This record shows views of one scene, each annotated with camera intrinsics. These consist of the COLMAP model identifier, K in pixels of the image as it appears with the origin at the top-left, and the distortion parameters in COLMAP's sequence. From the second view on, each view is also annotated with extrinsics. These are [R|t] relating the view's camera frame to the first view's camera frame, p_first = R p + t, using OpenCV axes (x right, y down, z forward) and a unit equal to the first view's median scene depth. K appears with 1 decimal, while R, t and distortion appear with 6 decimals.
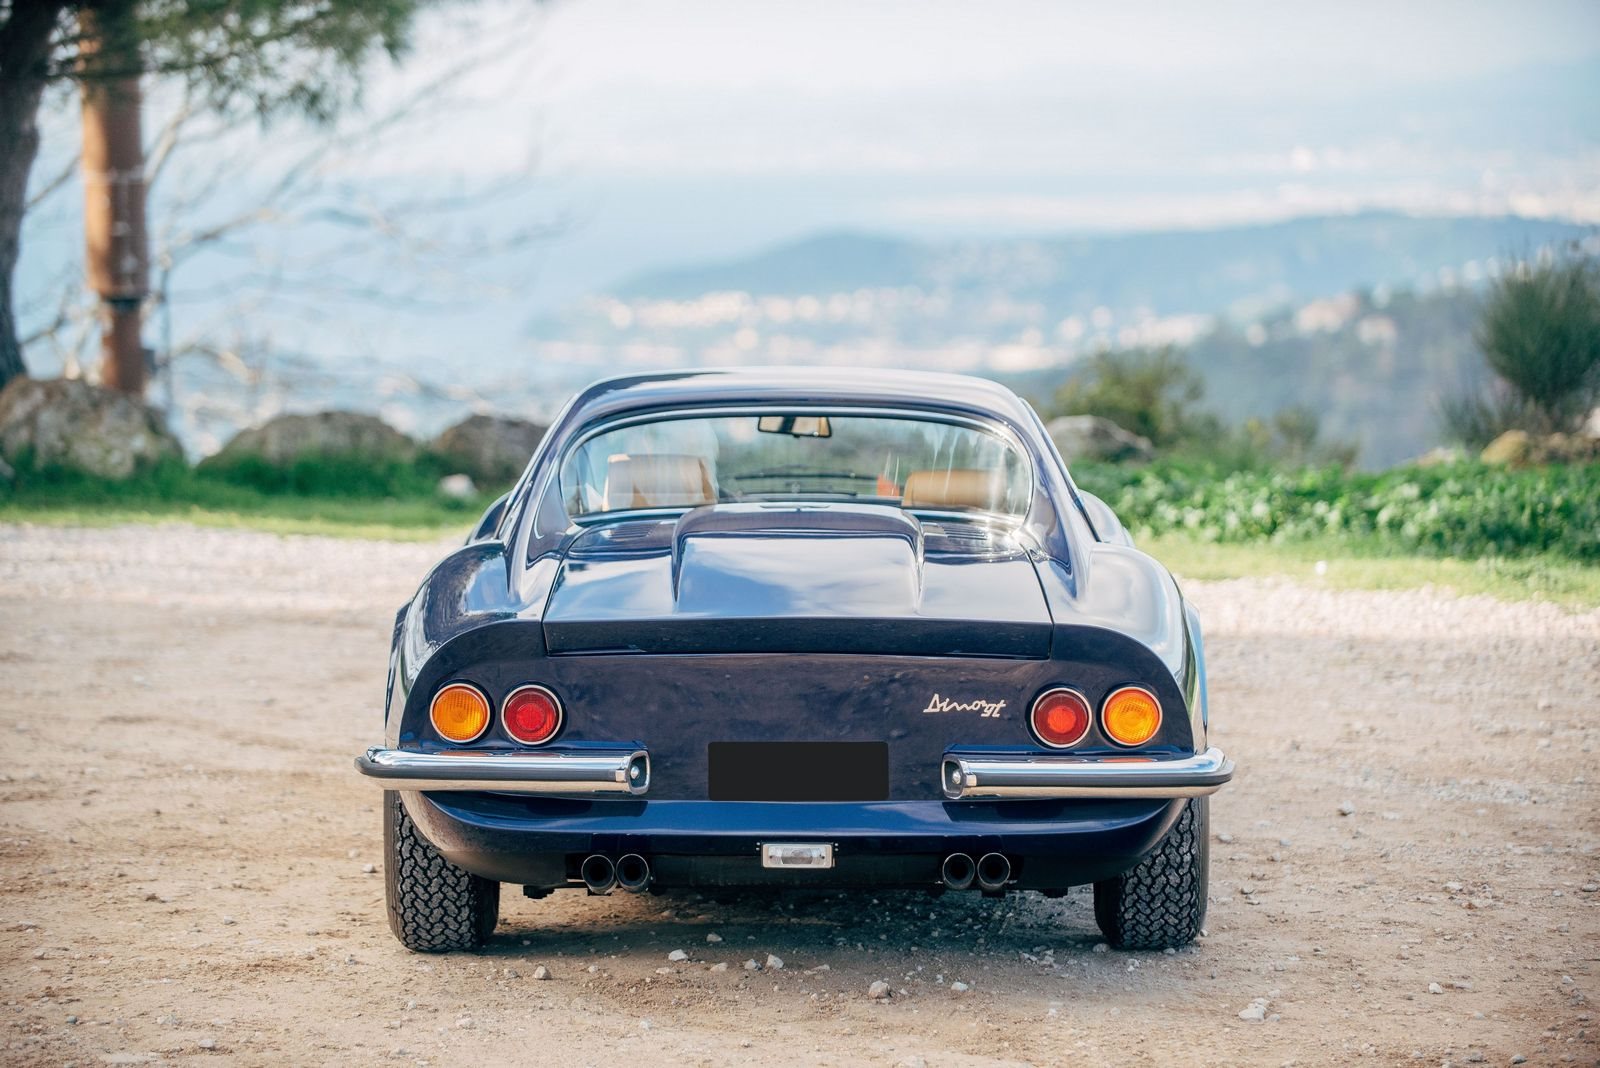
lens RADIAL K [[5492.1, 0, 813.4], [0, 5492.1, 605.0], [0, 0, 1]] dist [0.122963, 0.000000]
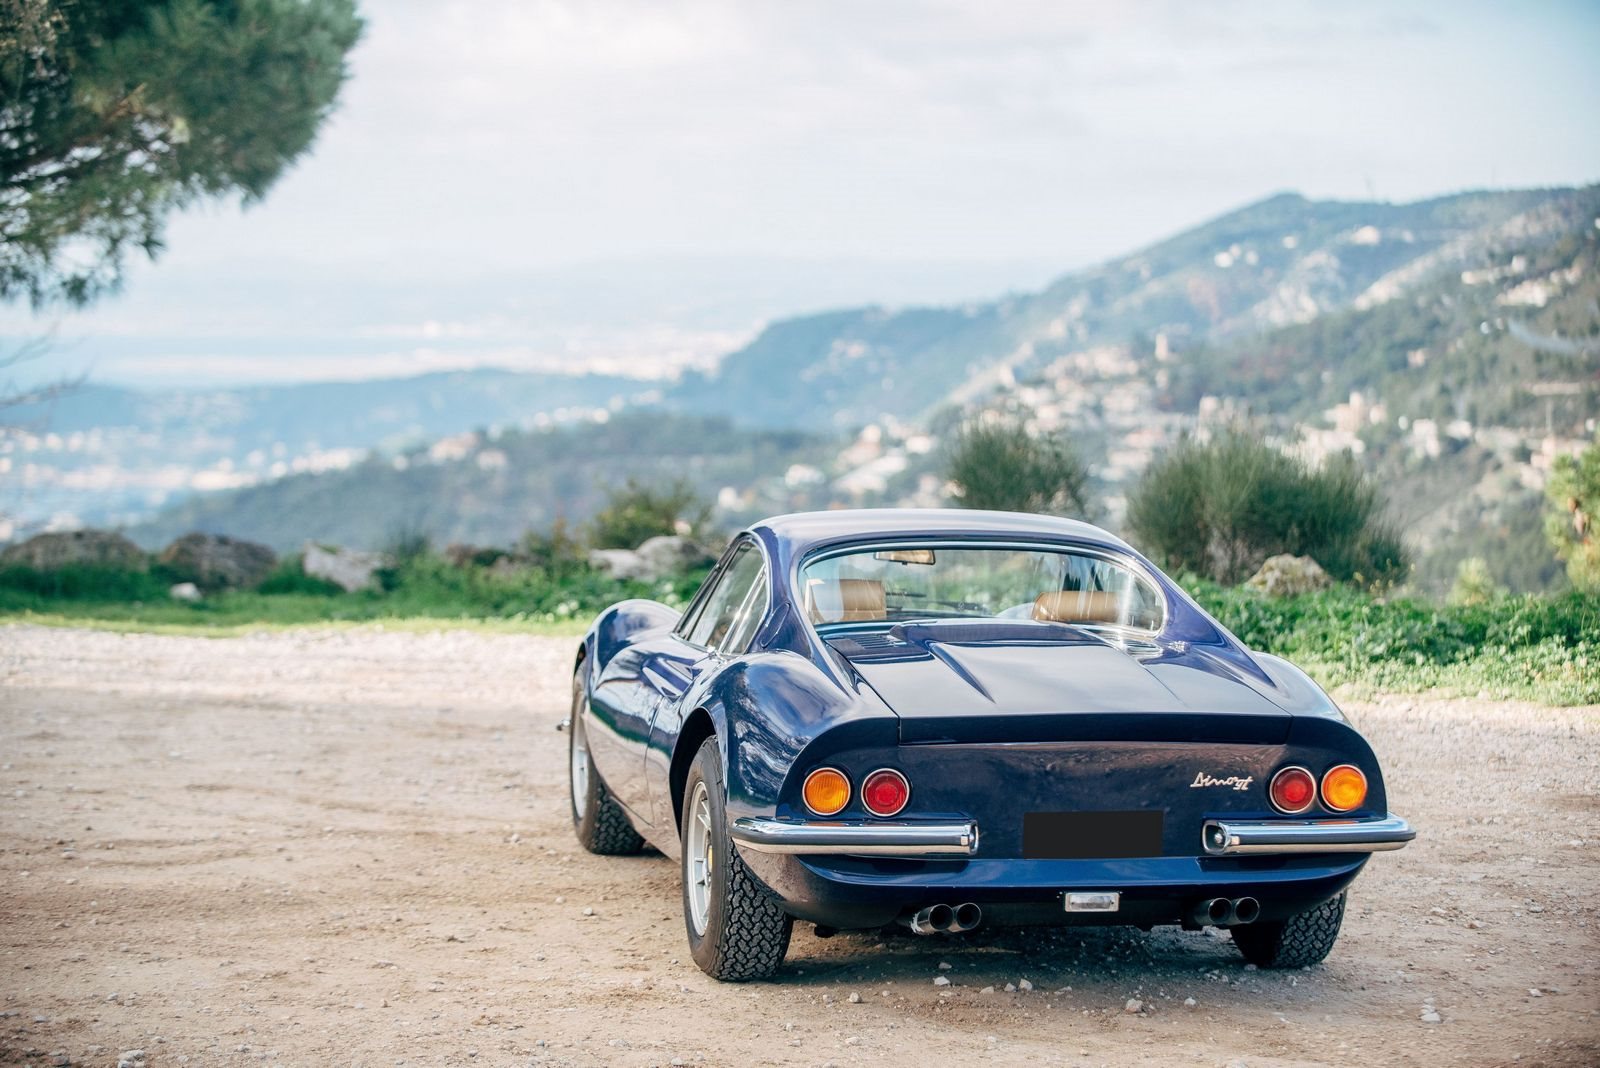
lens RADIAL K [[4210.8, 0, 798.9], [0, 4210.8, 541.5], [0, 0, 1]] dist [-0.190276, 0.000000]
pose [[0.983299, -0.000067, 0.181998, -0.119086], [0.005572, 0.999542, -0.029734, -0.004247], [-0.181913, 0.030251, 0.982849, 0.030695]]
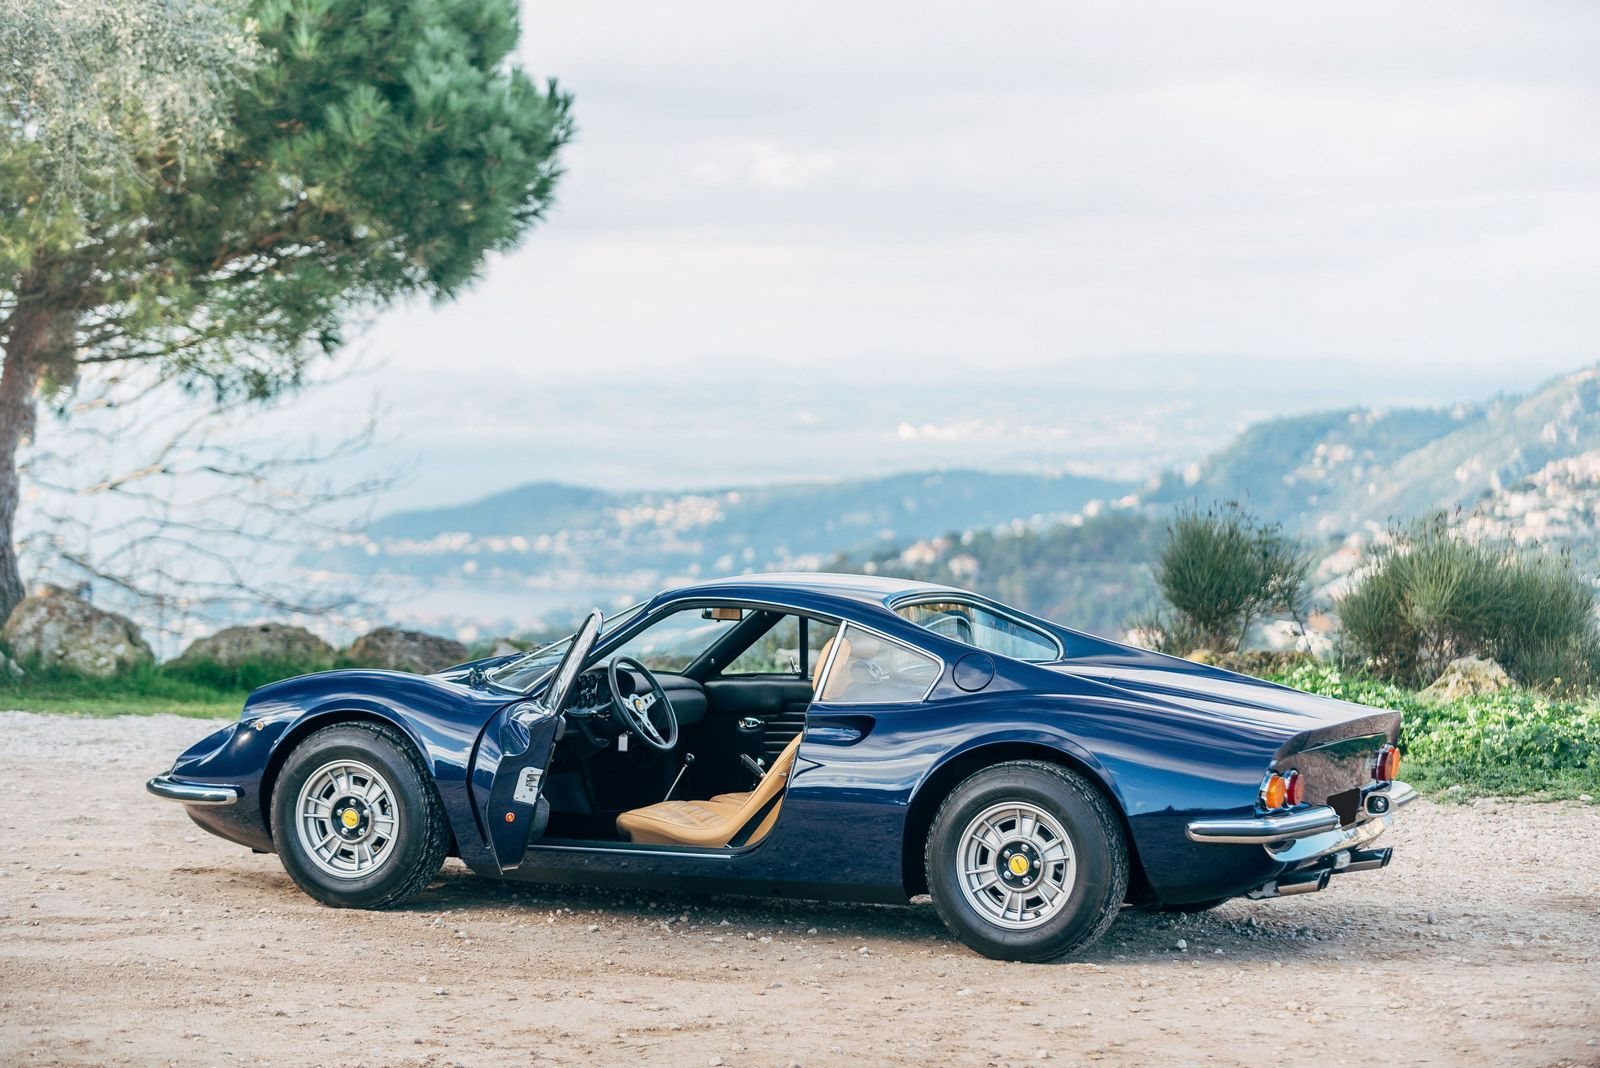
lens RADIAL K [[4324.1, 0, 814.9], [0, 4324.1, 527.3], [0, 0, 1]] dist [-0.166001, 0.000000]
pose [[0.997517, 0.008692, 0.069891, -0.037453], [-0.004623, 0.998296, -0.058169, -0.000804], [-0.070278, 0.057702, 0.995857, -0.000814]]
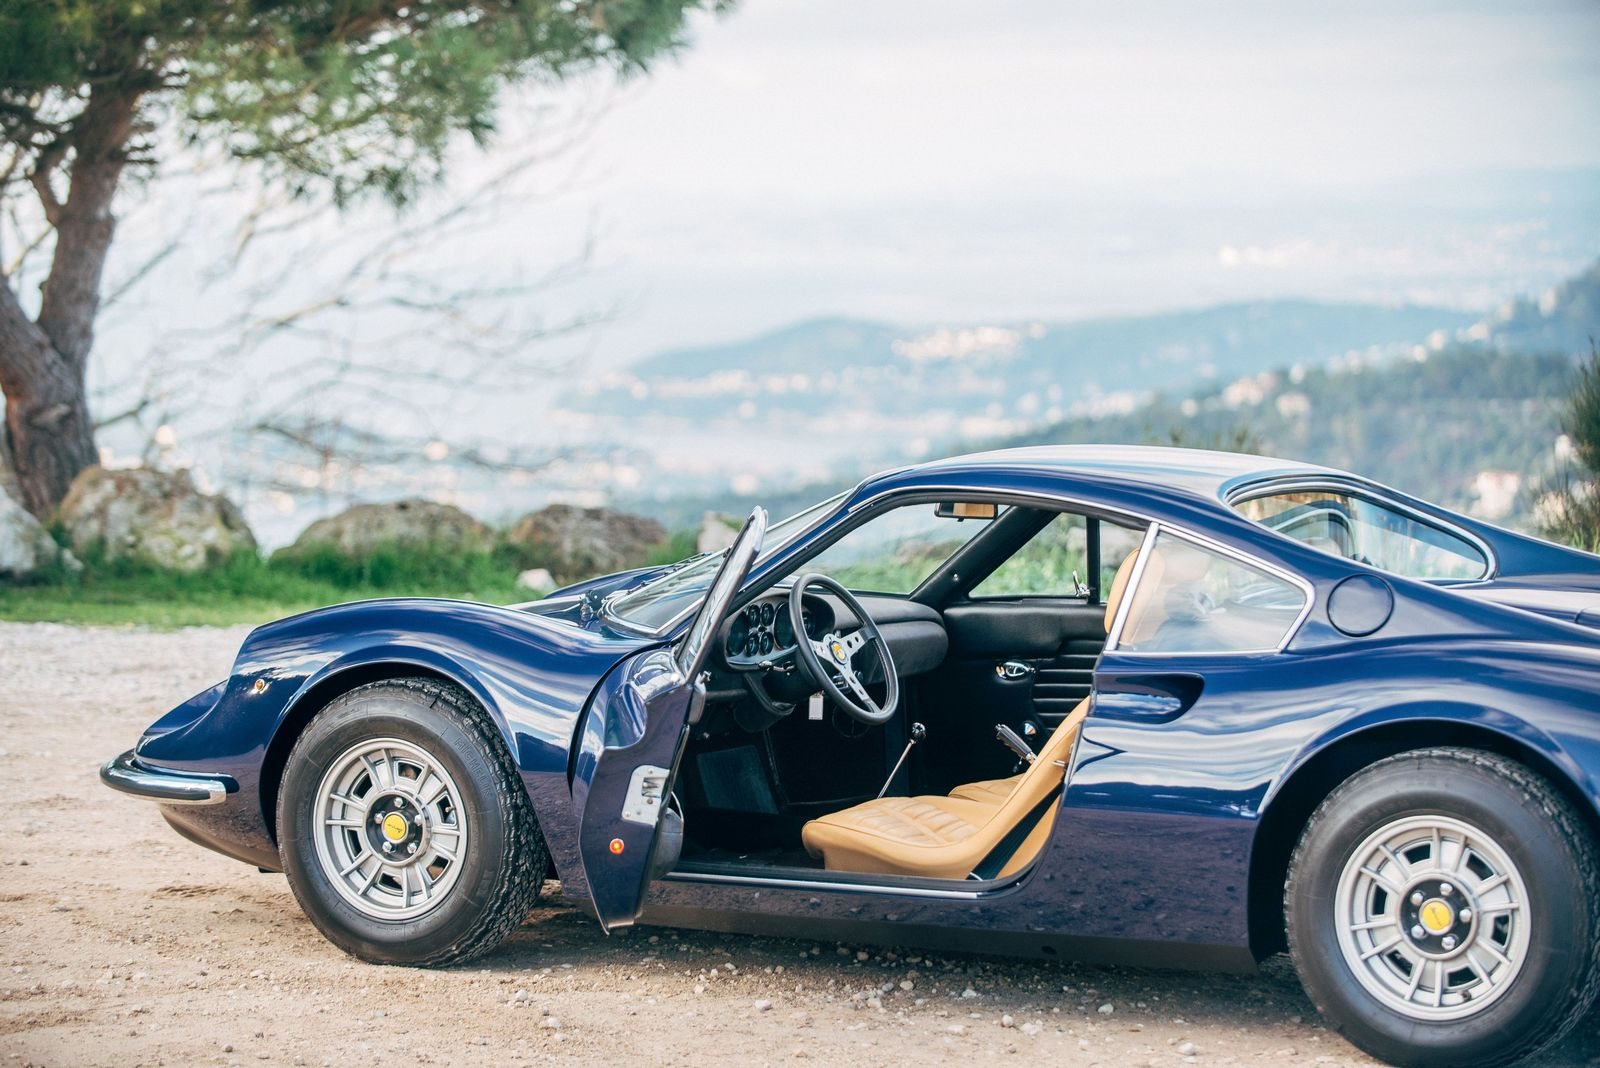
lens RADIAL K [[4711.1, 0, 788.2], [0, 4711.1, 539.3], [0, 0, 1]] dist [-0.130364, 0.000000]
pose [[0.999997, 0.001411, -0.002150, -0.021676], [-0.001455, 0.999785, -0.020708, -0.013498], [0.002121, 0.020711, 0.999783, 0.195605]]
